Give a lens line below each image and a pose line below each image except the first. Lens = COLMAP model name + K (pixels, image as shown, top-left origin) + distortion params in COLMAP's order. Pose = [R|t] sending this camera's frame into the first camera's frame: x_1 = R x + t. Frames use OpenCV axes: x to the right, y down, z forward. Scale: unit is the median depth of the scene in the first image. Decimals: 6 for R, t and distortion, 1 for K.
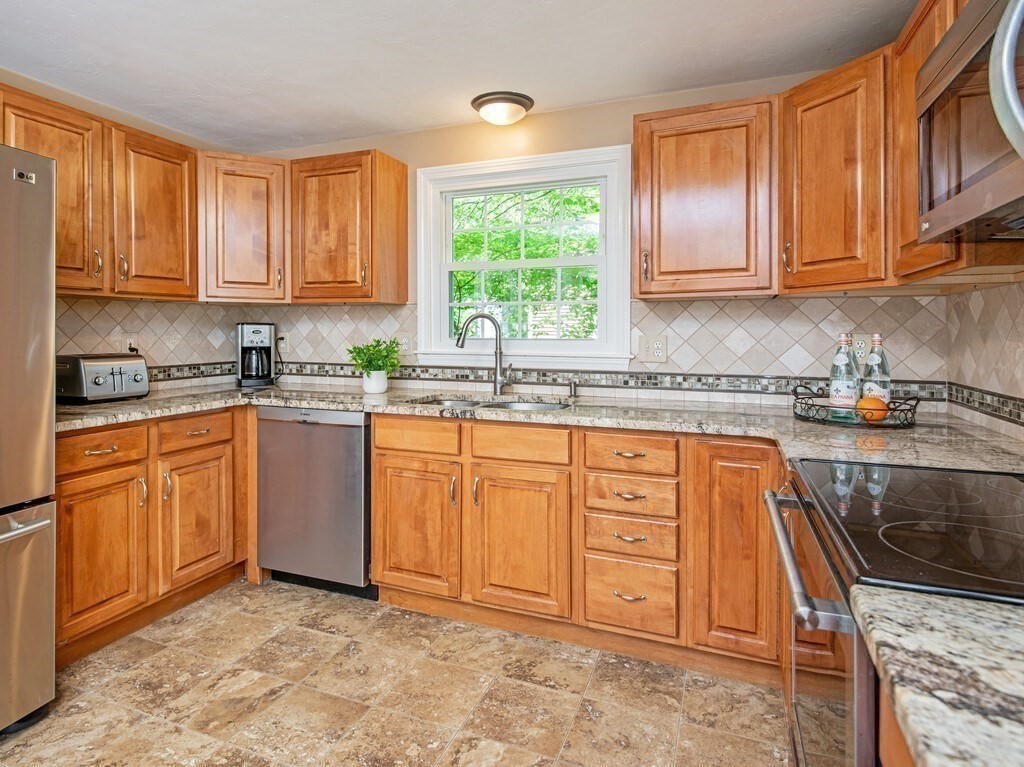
lens RADIAL K [[559.6, 0, 505.6], [0, 559.6, 334.8], [0, 0, 1]] dist [0.025959, -0.010654]
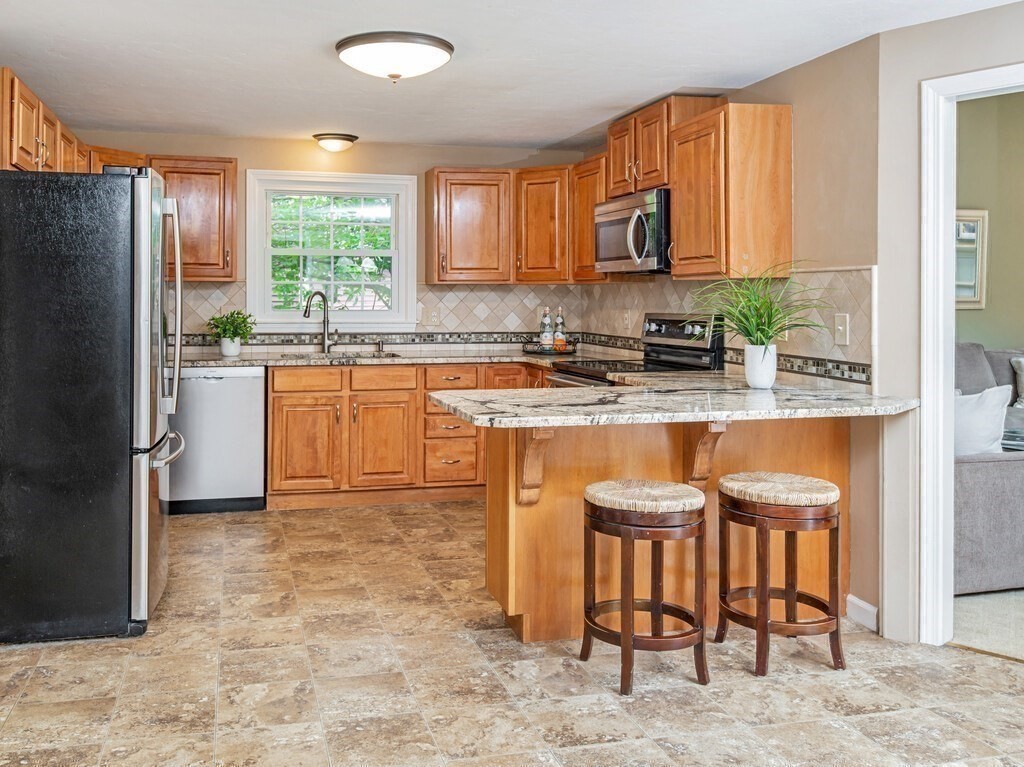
lens RADIAL K [[816.5, 0, 461.4], [0, 816.5, 300.7], [0, 0, 1]] dist [0.045536, -0.005701]
pose [[0.812481, -0.001969, 0.582984, -1.051394], [0.000841, 0.999997, 0.002205, -0.024221], [-0.582986, -0.001301, 0.812481, -0.901731]]
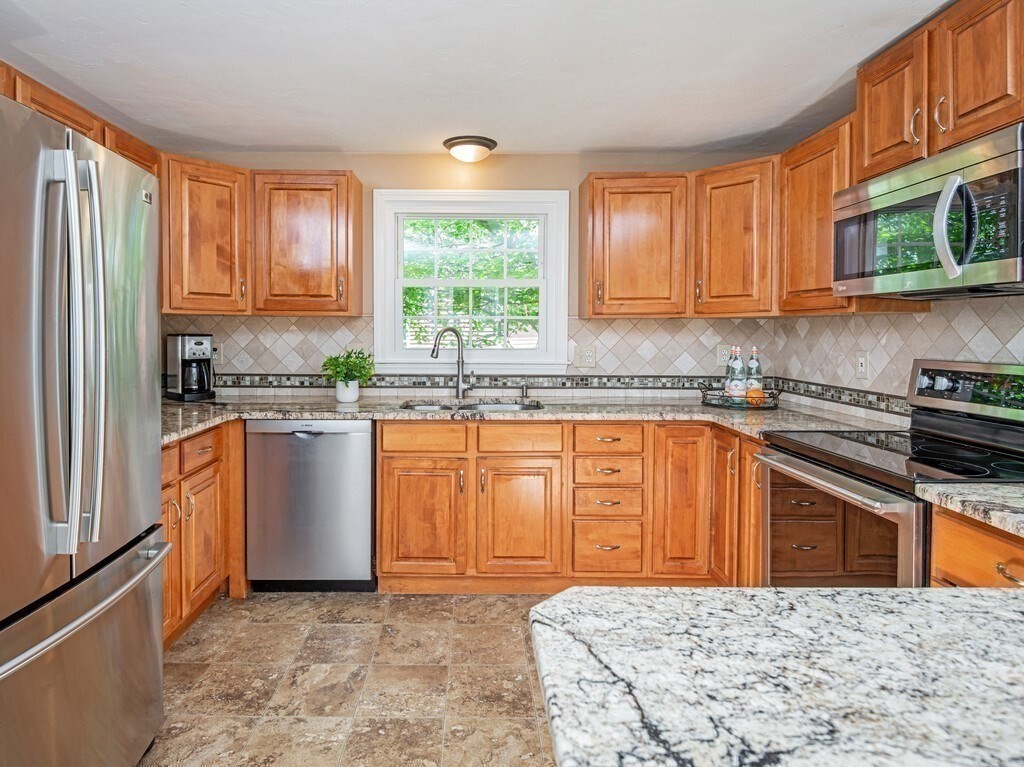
lens RADIAL K [[559.6, 0, 483.8], [0, 559.6, 343.5], [0, 0, 1]] dist [0.025959, -0.010654]
pose [[0.928064, -0.006896, 0.372357, -0.470414], [-0.000213, 0.999819, 0.019048, -0.031670], [-0.372421, -0.017757, 0.927894, -0.088393]]
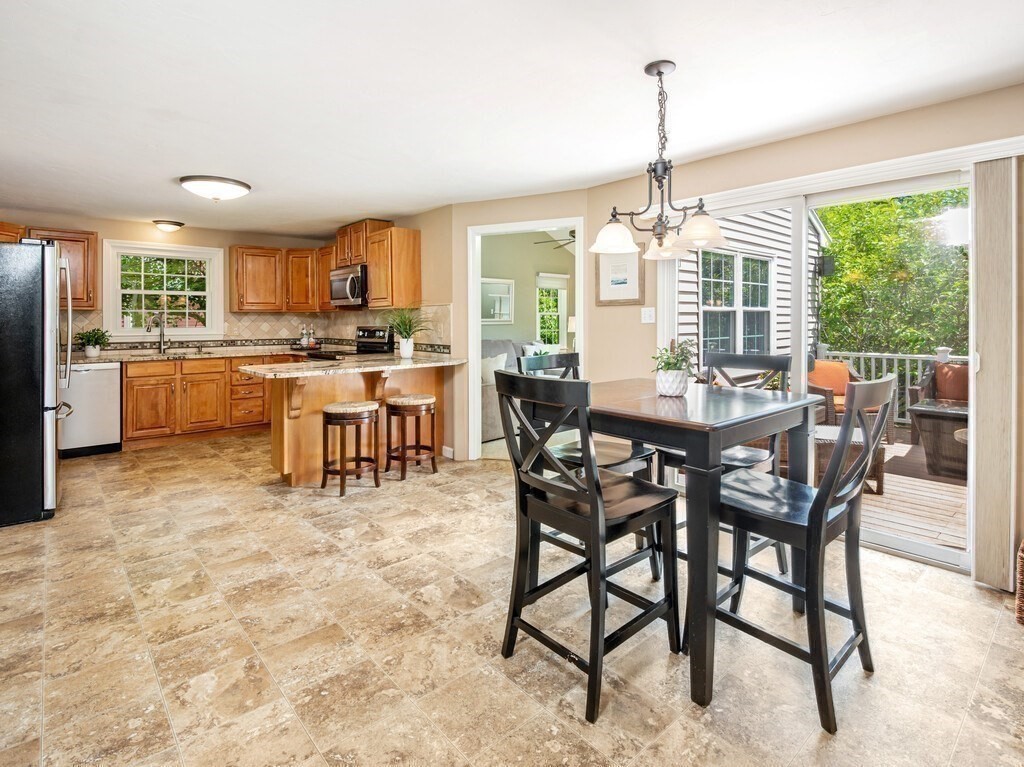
lens RADIAL K [[476.4, 0, 484.3], [0, 476.4, 319.3], [0, 0, 1]] dist [-0.013410, -0.000465]
pose [[0.465537, -0.000496, 0.885028, -1.264993], [0.009722, 0.999942, -0.004553, -0.006502], [-0.884975, 0.010724, 0.465515, -1.150665]]
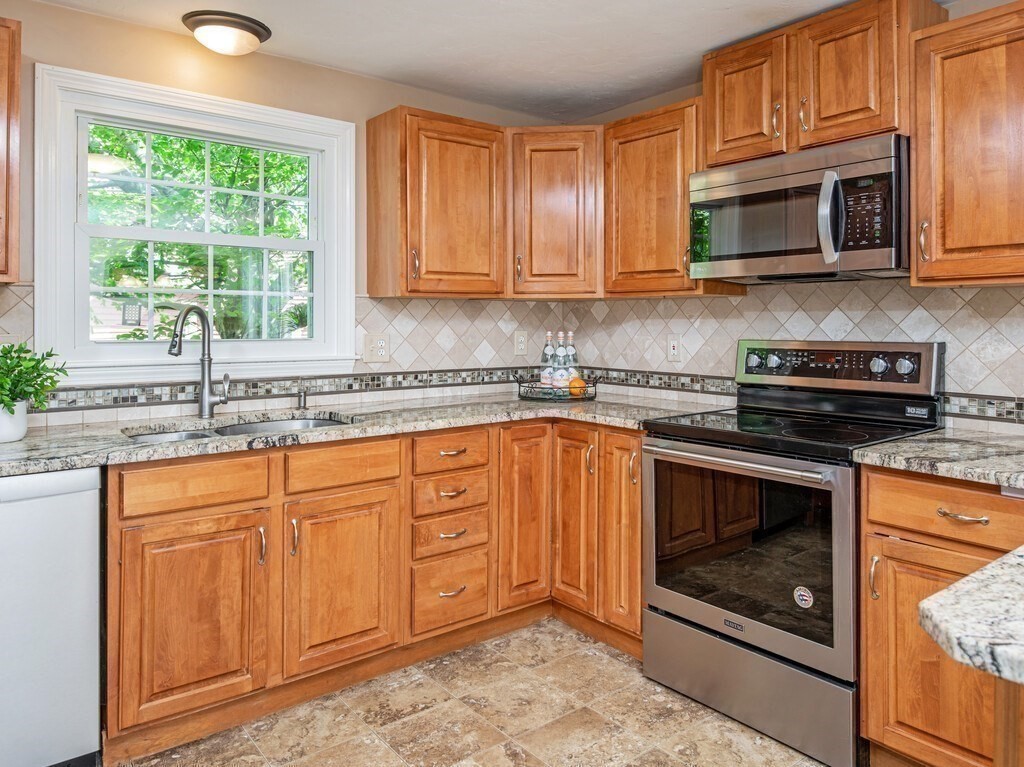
lens RADIAL K [[697.4, 0, 528.3], [0, 697.4, 325.8], [0, 0, 1]] dist [0.020470, -0.017456]
pose [[0.504025, -0.004626, 0.863677, -0.704685], [0.002917, 0.999989, 0.003654, -0.018014], [-0.863684, 0.000678, 0.504033, 0.215695]]
